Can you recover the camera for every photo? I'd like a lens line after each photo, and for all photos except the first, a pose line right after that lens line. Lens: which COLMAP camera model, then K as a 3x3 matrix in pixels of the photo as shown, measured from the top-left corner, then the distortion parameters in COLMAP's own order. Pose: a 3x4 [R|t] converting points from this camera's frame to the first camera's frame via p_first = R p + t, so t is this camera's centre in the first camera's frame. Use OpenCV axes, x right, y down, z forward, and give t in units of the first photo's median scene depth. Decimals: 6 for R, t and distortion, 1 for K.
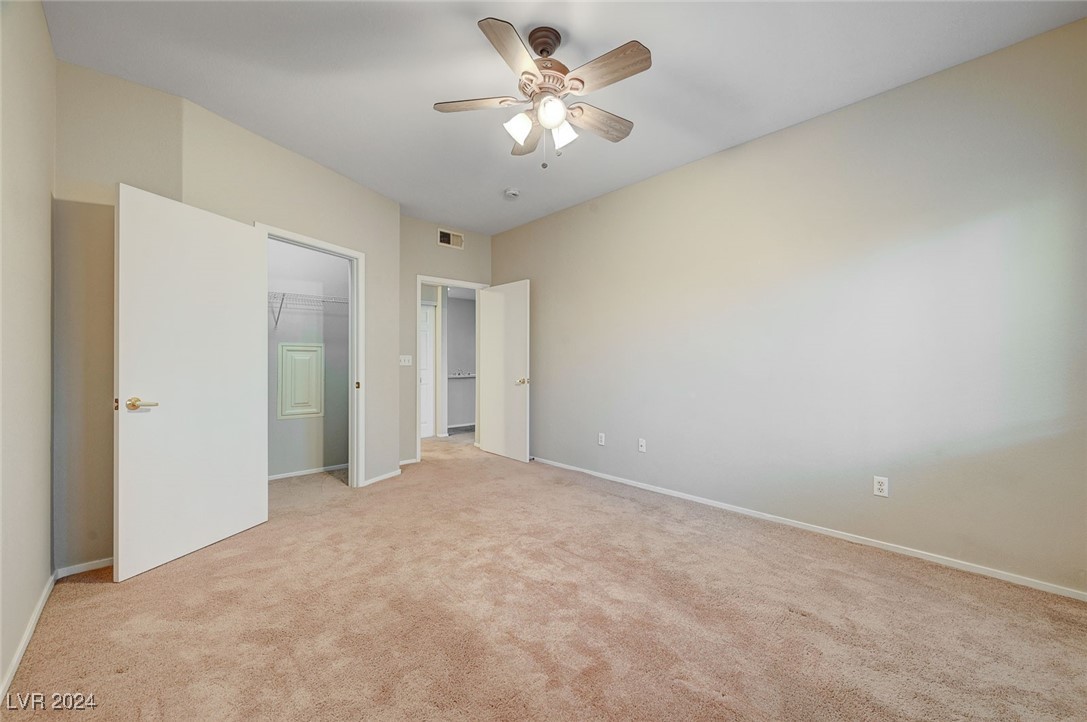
lens RADIAL K [[433.4, 0, 544.0], [0, 433.4, 372.9], [0, 0, 1]] dist [-0.039243, -0.000078]
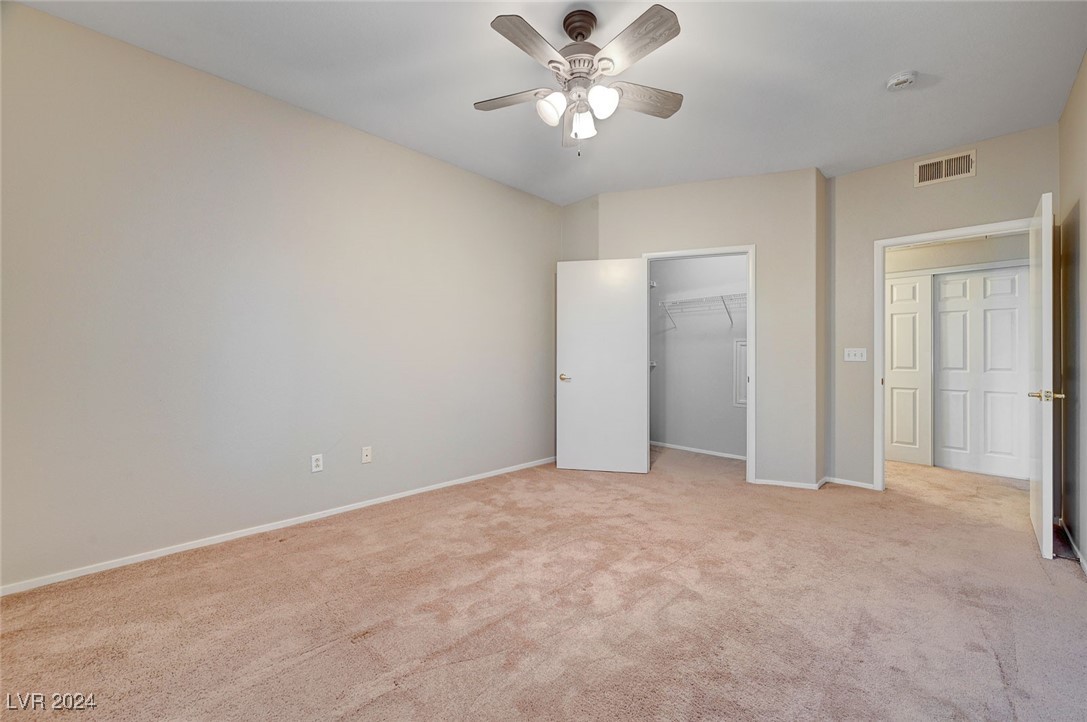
lens RADIAL K [[430.2, 0, 544.3], [0, 430.2, 365.6], [0, 0, 1]] dist [-0.001616, 0.000298]
pose [[0.026277, 0.022607, -0.999399, 0.644392], [-0.031117, 0.999278, 0.021786, -0.011498], [0.999170, 0.030526, 0.026961, 0.588440]]
